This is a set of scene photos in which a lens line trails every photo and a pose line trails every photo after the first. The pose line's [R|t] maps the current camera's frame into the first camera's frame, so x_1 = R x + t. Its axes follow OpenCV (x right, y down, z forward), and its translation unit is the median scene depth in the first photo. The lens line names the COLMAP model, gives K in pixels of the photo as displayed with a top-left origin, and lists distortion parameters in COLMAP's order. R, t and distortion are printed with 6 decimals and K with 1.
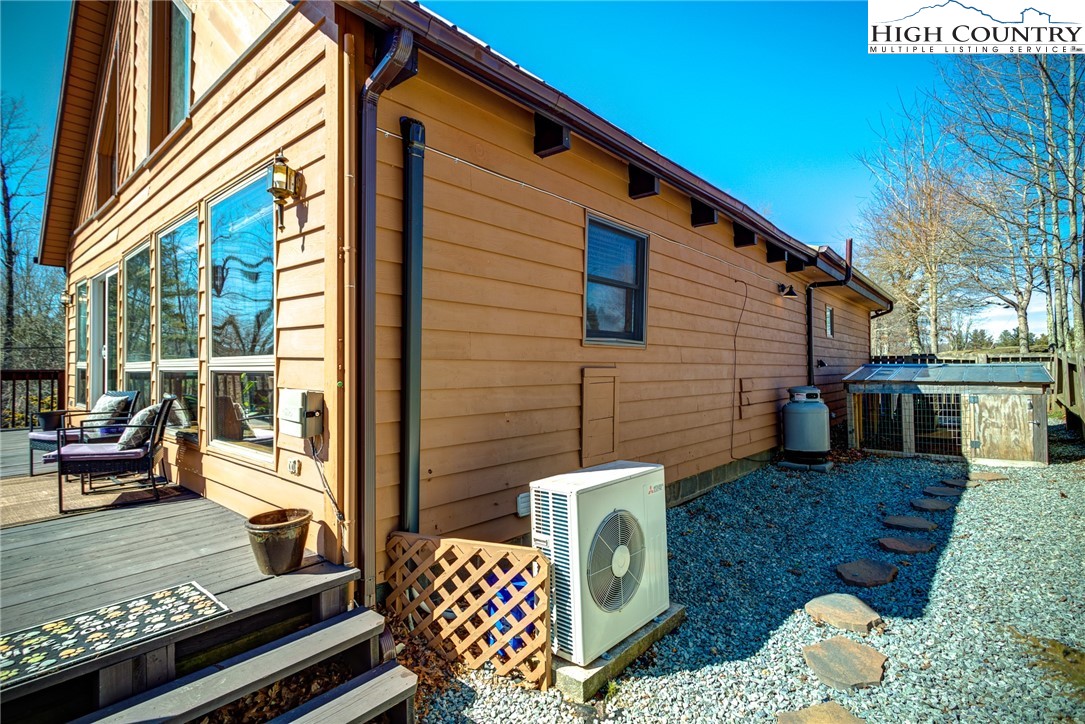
lens RADIAL K [[533.4, 0, 548.6], [0, 533.4, 363.6], [0, 0, 1]] dist [0.009580, 0.001103]
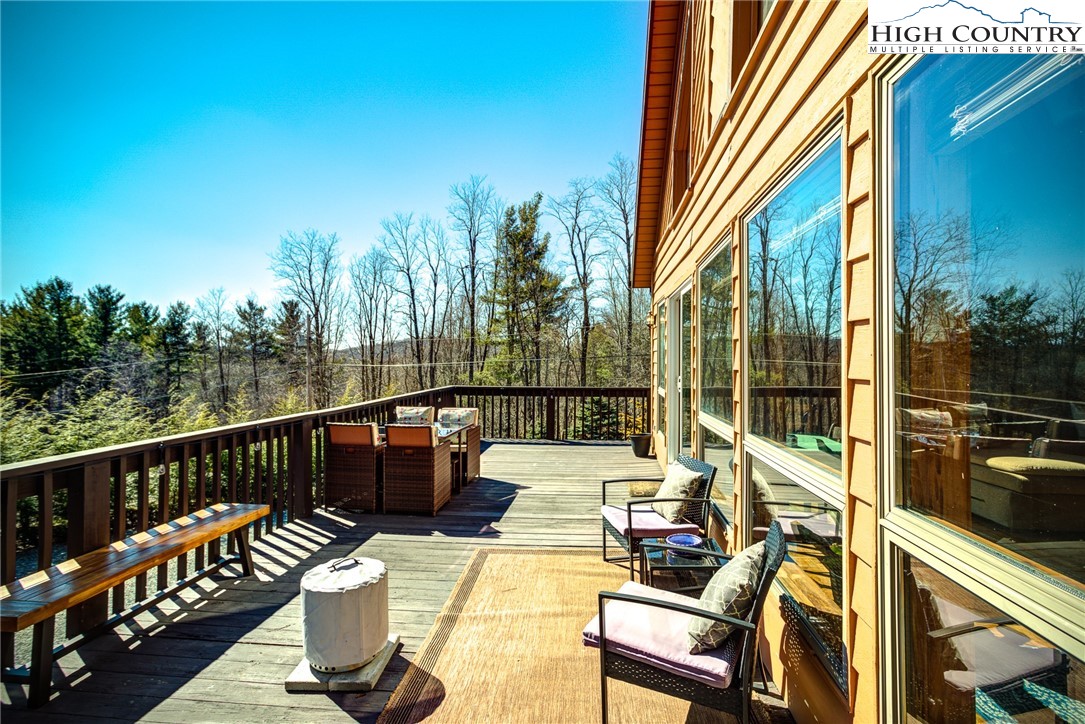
lens RADIAL K [[533.4, 0, 545.3], [0, 533.4, 360.5], [0, 0, 1]] dist [0.009580, 0.001103]
pose [[0.581446, 0.001431, -0.813584, -0.120391], [0.003153, 0.999987, 0.004012, -0.028029], [0.813579, -0.004898, 0.581434, 0.153528]]
